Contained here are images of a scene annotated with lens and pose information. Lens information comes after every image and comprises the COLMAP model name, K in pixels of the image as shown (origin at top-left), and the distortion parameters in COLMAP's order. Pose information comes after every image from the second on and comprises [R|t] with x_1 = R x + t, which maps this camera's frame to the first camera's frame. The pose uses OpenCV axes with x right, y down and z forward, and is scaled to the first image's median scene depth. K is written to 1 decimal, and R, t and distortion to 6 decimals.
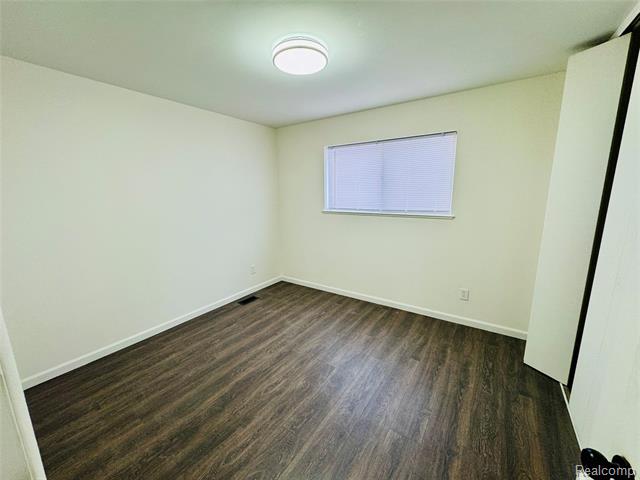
lens RADIAL K [[257.6, 0, 320.0], [0, 257.6, 240.0], [0, 0, 1]] dist [-0.000182, -0.000003]
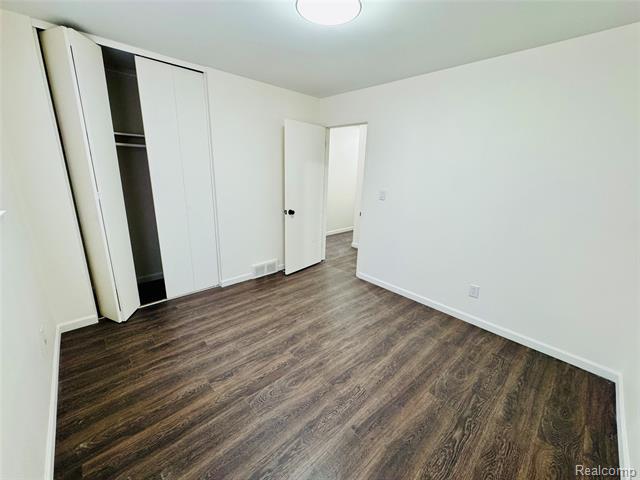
lens RADIAL K [[257.6, 0, 320.0], [0, 257.6, 240.0], [0, 0, 1]] dist [-0.000182, -0.000003]
pose [[-0.975956, -0.075317, 0.204543, -0.208674], [0.022059, 0.899458, 0.436451, -0.283169], [-0.216850, 0.430469, -0.876170, 1.538151]]
